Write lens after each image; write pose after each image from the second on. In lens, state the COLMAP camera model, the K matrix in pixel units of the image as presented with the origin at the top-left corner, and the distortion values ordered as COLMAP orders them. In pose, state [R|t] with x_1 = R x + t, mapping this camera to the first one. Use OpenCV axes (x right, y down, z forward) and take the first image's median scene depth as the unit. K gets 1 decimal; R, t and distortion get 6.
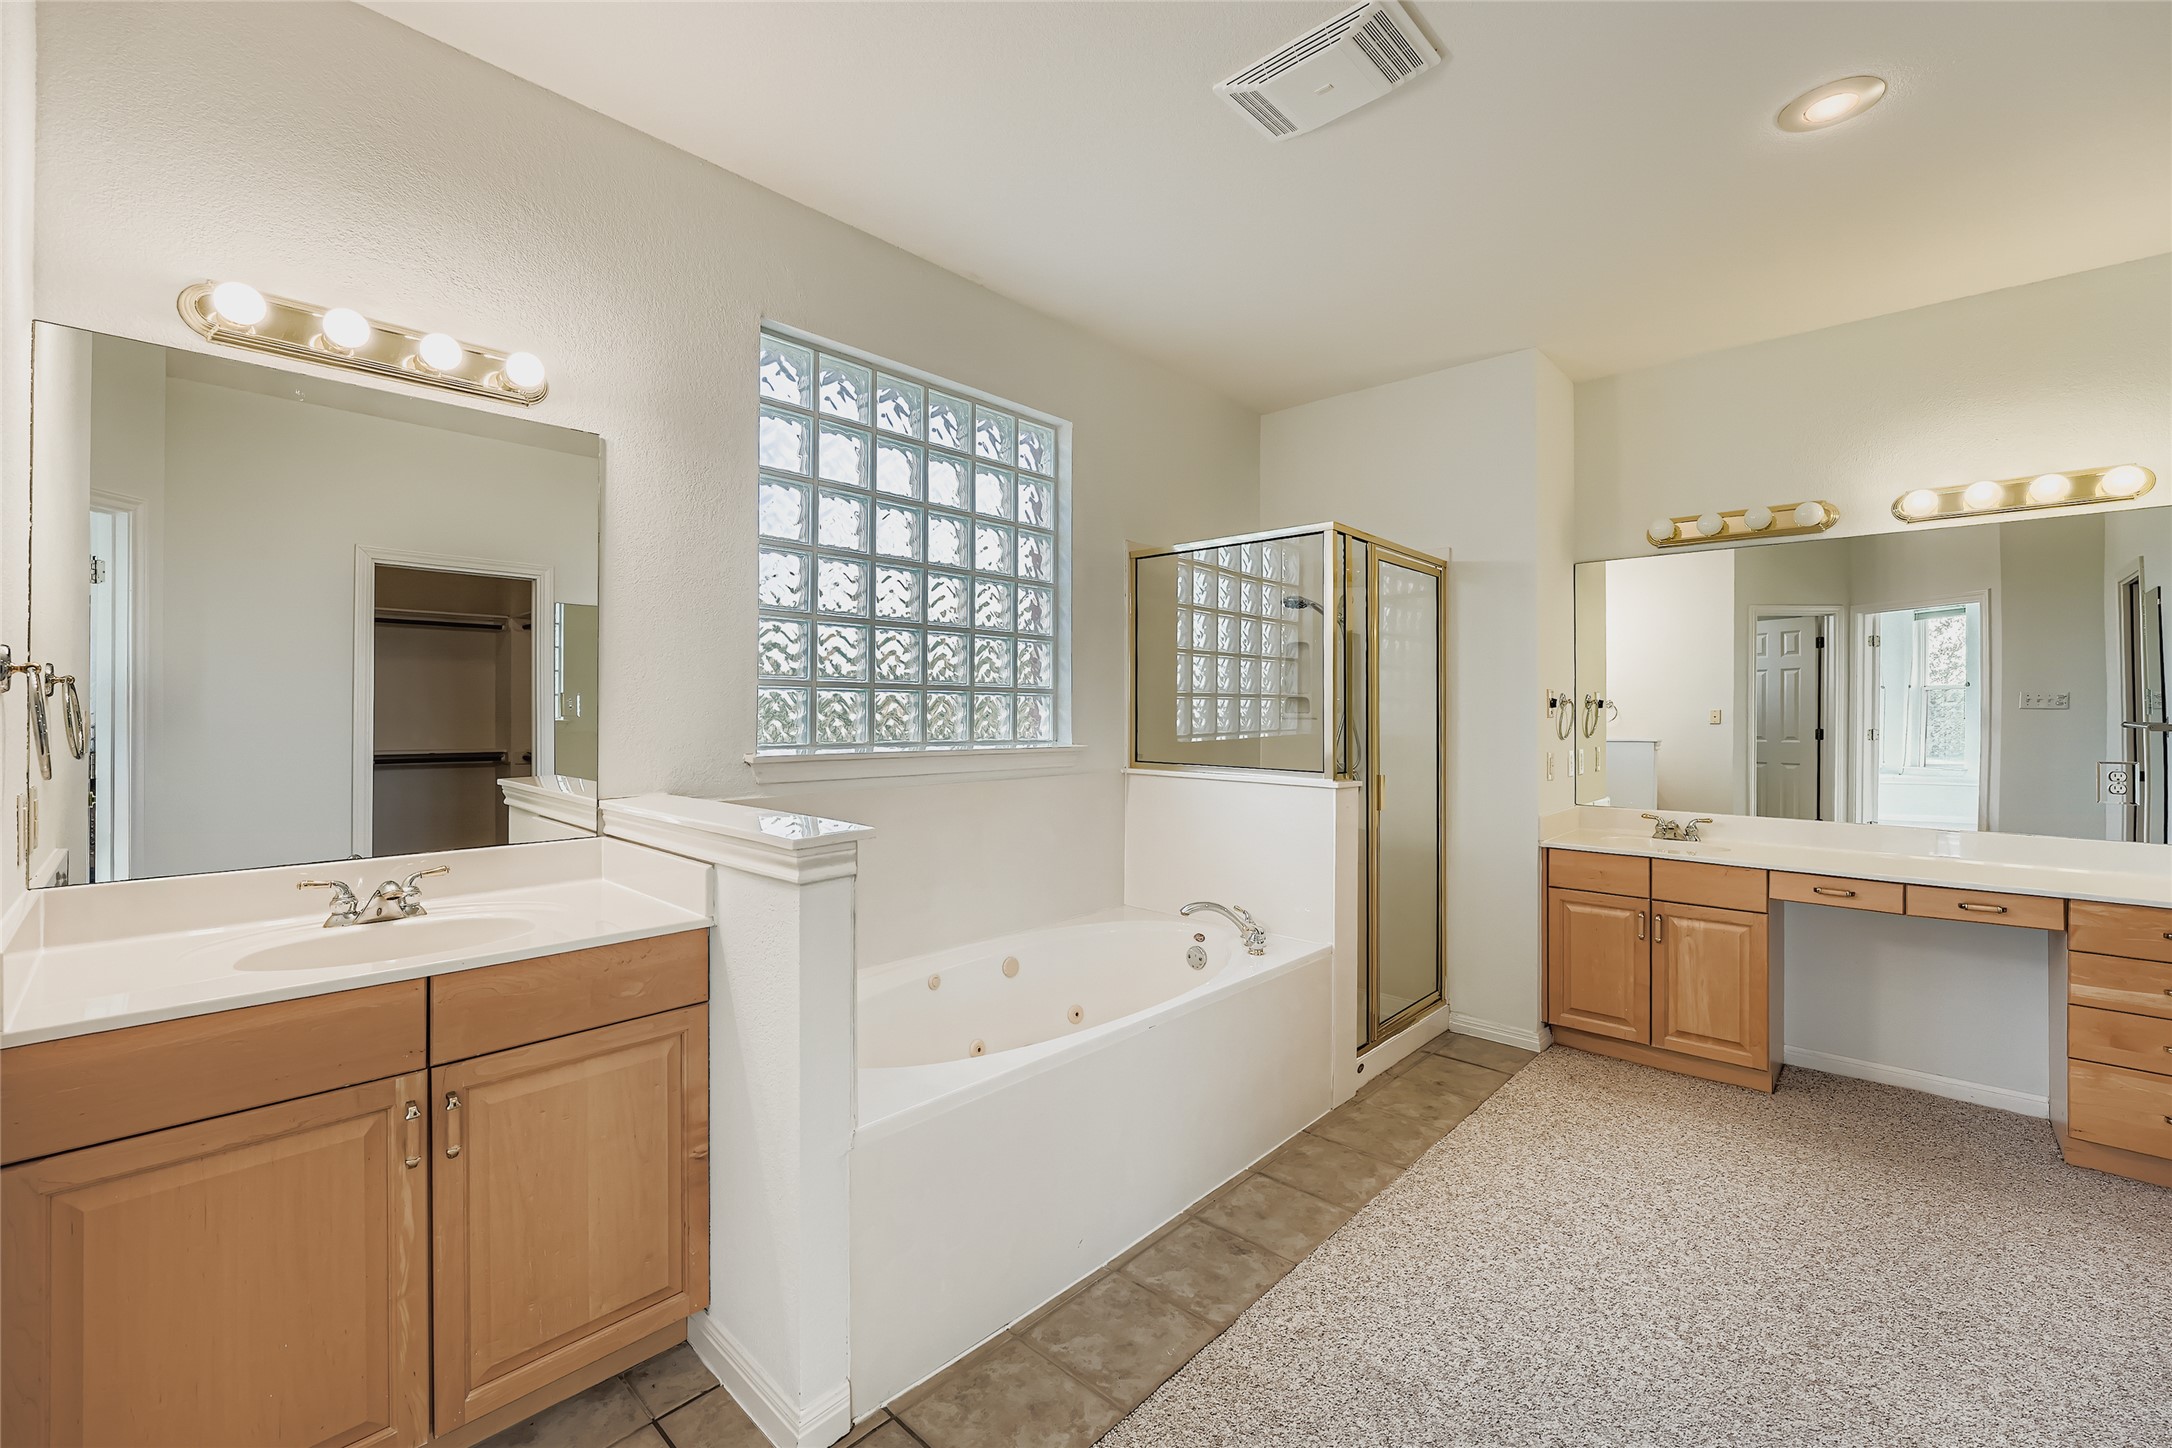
lens RADIAL K [[897.6, 0, 1092.4], [0, 897.6, 707.1], [0, 0, 1]] dist [-0.001604, -0.000058]
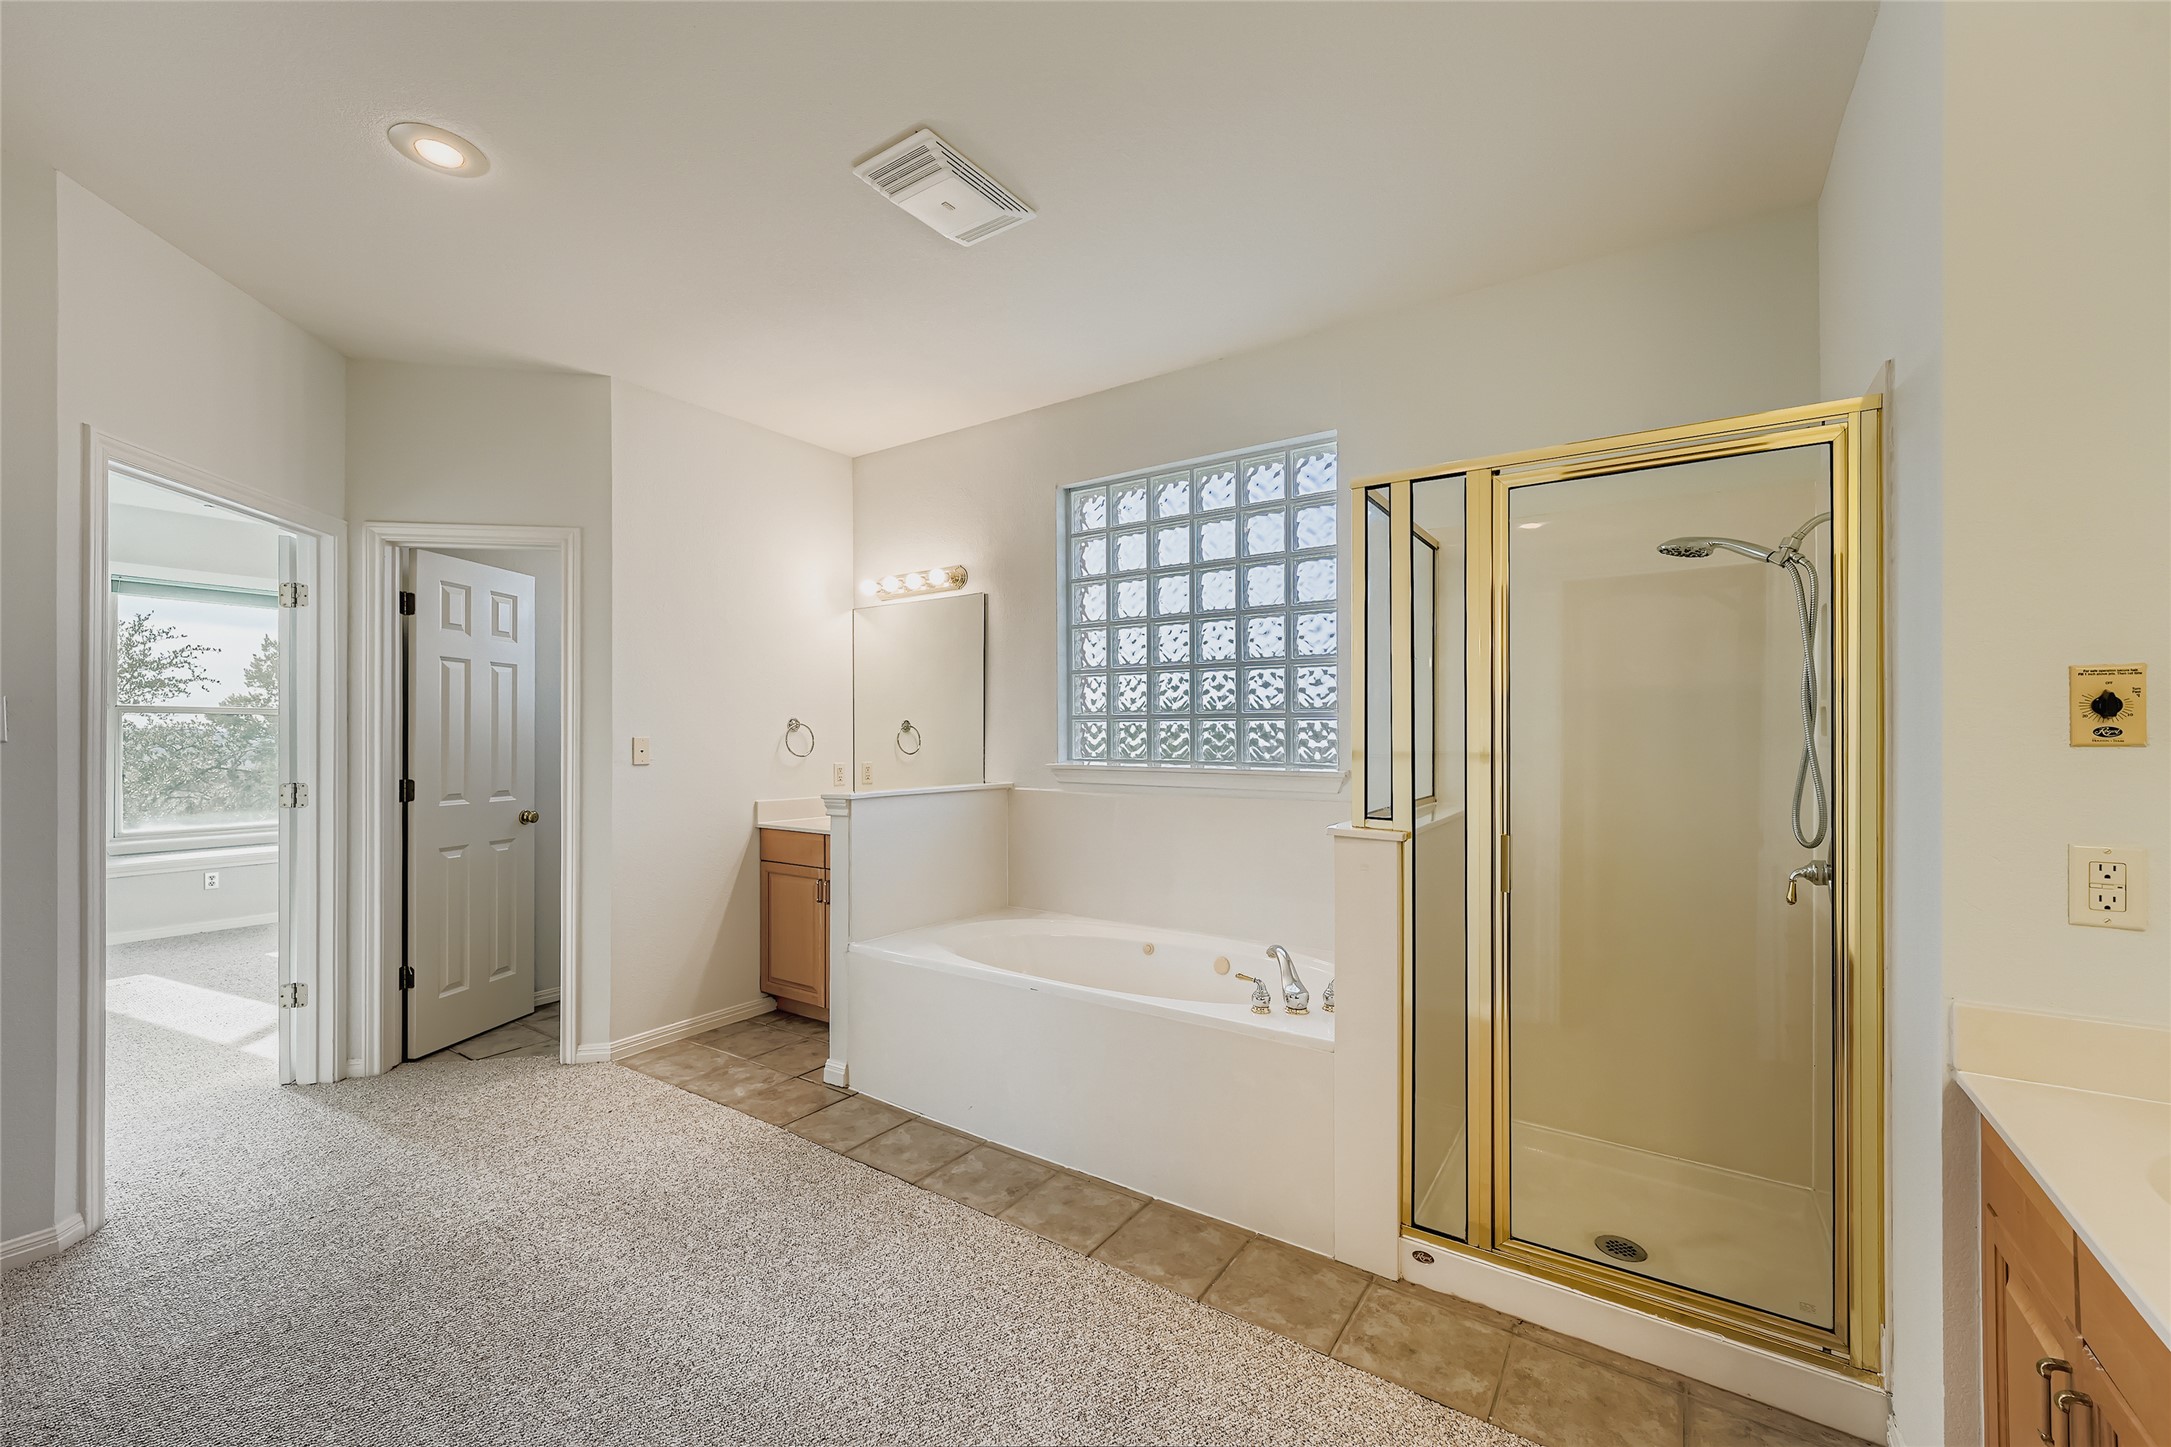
lens RADIAL K [[868.4, 0, 1073.0], [0, 868.4, 737.4], [0, 0, 1]] dist [0.000301, 0.000042]
pose [[0.133710, -0.009476, -0.990975, 1.202903], [0.000259, 0.999955, -0.009526, 0.023846], [0.991020, 0.001017, 0.133707, 0.857287]]
